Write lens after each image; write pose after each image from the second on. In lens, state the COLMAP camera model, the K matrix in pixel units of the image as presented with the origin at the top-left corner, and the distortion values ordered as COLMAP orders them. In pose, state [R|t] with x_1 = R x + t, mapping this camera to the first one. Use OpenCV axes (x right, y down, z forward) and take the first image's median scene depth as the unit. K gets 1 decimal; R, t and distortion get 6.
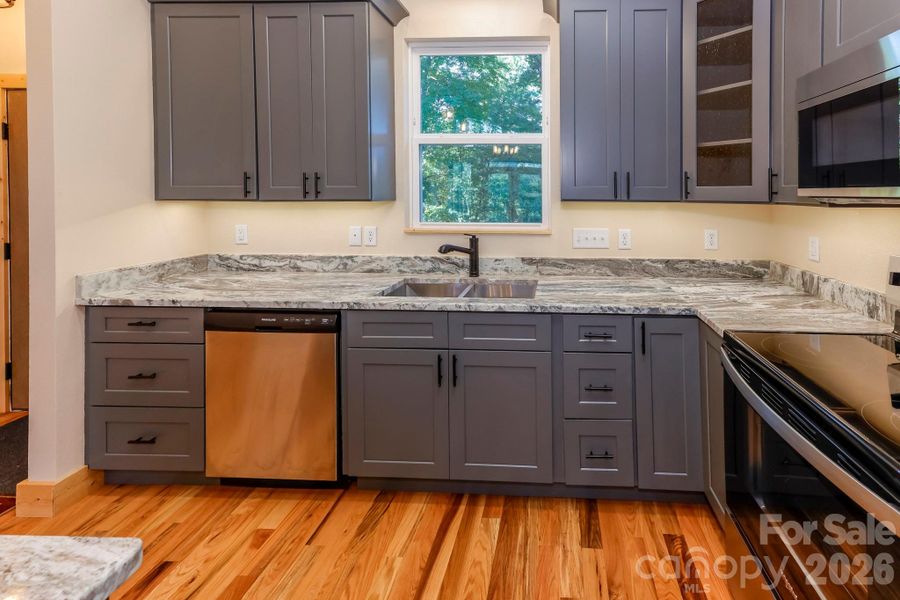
lens RADIAL K [[387.8, 0, 523.9], [0, 387.8, 193.5], [0, 0, 1]] dist [0.011659, 0.000581]
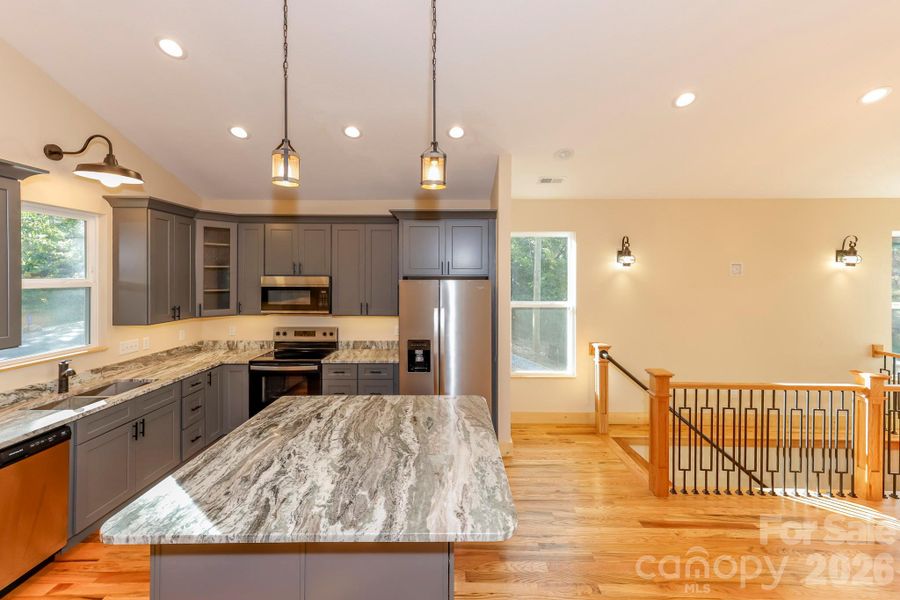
lens RADIAL K [[380.1, 0, 448.4], [0, 380.1, 276.3], [0, 0, 1]] dist [0.017307, 0.000545]
pose [[-0.036586, -0.004821, 0.999319, -1.474341], [-0.000754, 0.999988, 0.004797, -0.185005], [-0.999330, -0.000578, -0.036590, -0.249357]]
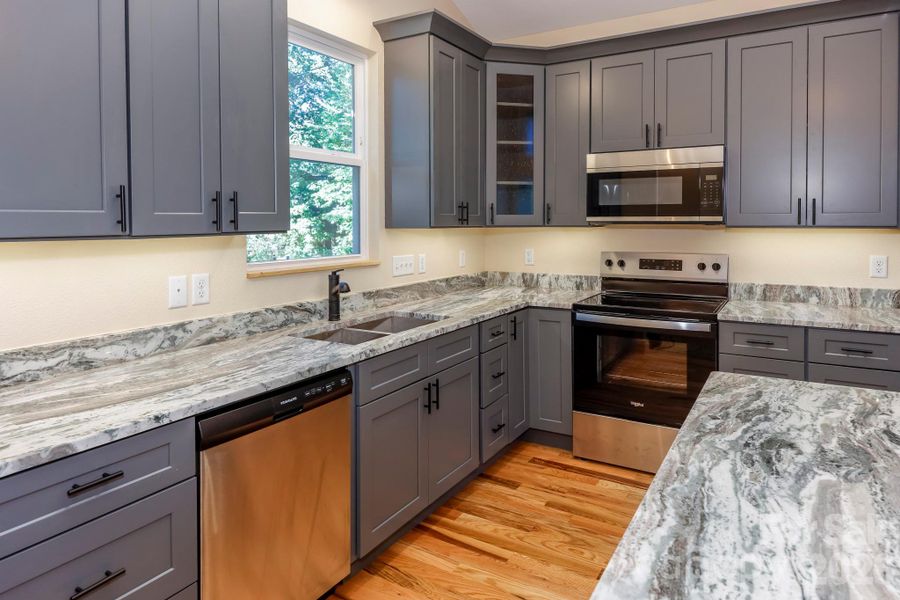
lens RADIAL K [[566.8, 0, 470.4], [0, 566.8, 226.7], [0, 0, 1]] dist [0.016762, -0.002353]
pose [[0.456945, -0.015613, 0.889358, -1.078961], [0.005017, 0.999875, 0.014975, -0.005939], [-0.889481, -0.002381, 0.456966, 0.176229]]
